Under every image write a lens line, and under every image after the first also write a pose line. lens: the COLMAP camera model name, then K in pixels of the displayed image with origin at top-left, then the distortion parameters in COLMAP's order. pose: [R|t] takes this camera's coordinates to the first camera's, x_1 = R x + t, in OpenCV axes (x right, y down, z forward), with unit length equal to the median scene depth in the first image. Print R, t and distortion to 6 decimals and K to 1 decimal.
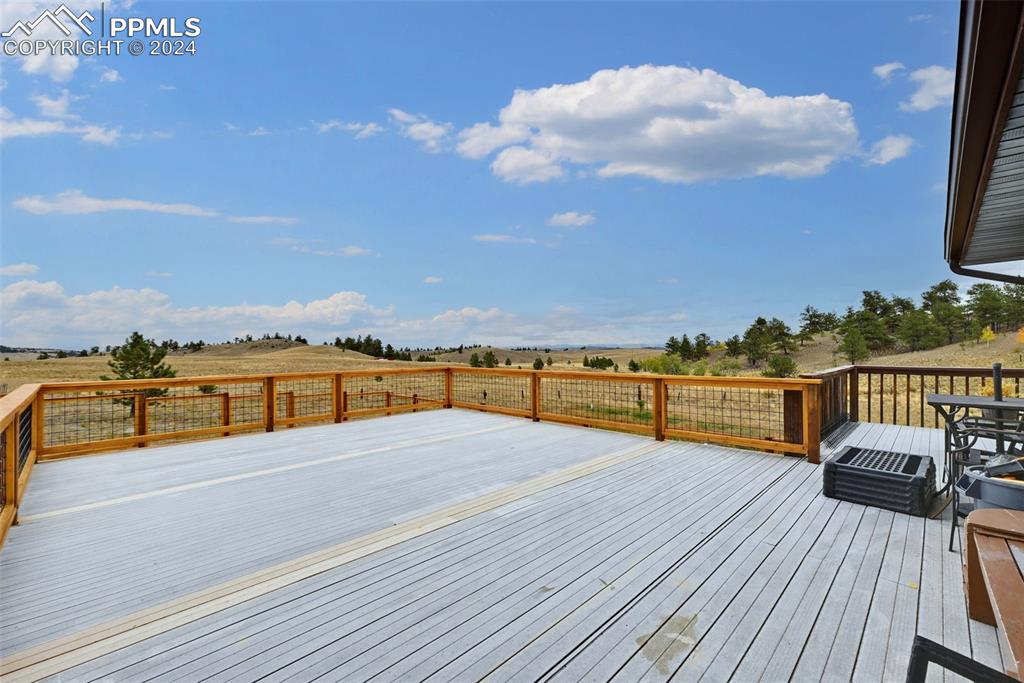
lens RADIAL K [[420.3, 0, 501.7], [0, 420.3, 350.0], [0, 0, 1]] dist [0.023265, 0.001051]
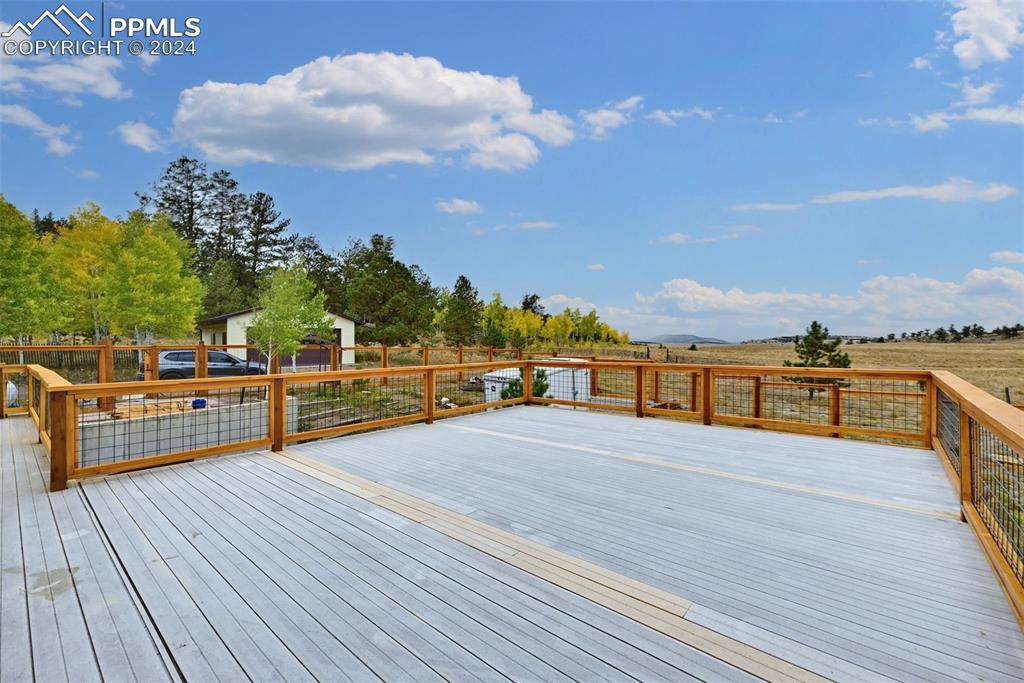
lens RADIAL K [[420.3, 0, 527.1], [0, 420.3, 340.4], [0, 0, 1]] dist [0.023265, 0.001051]
pose [[0.103278, -0.000878, -0.994652, 0.785095], [0.008946, 0.999960, 0.000046, -0.007912], [0.994612, -0.008903, 0.103281, 0.977356]]
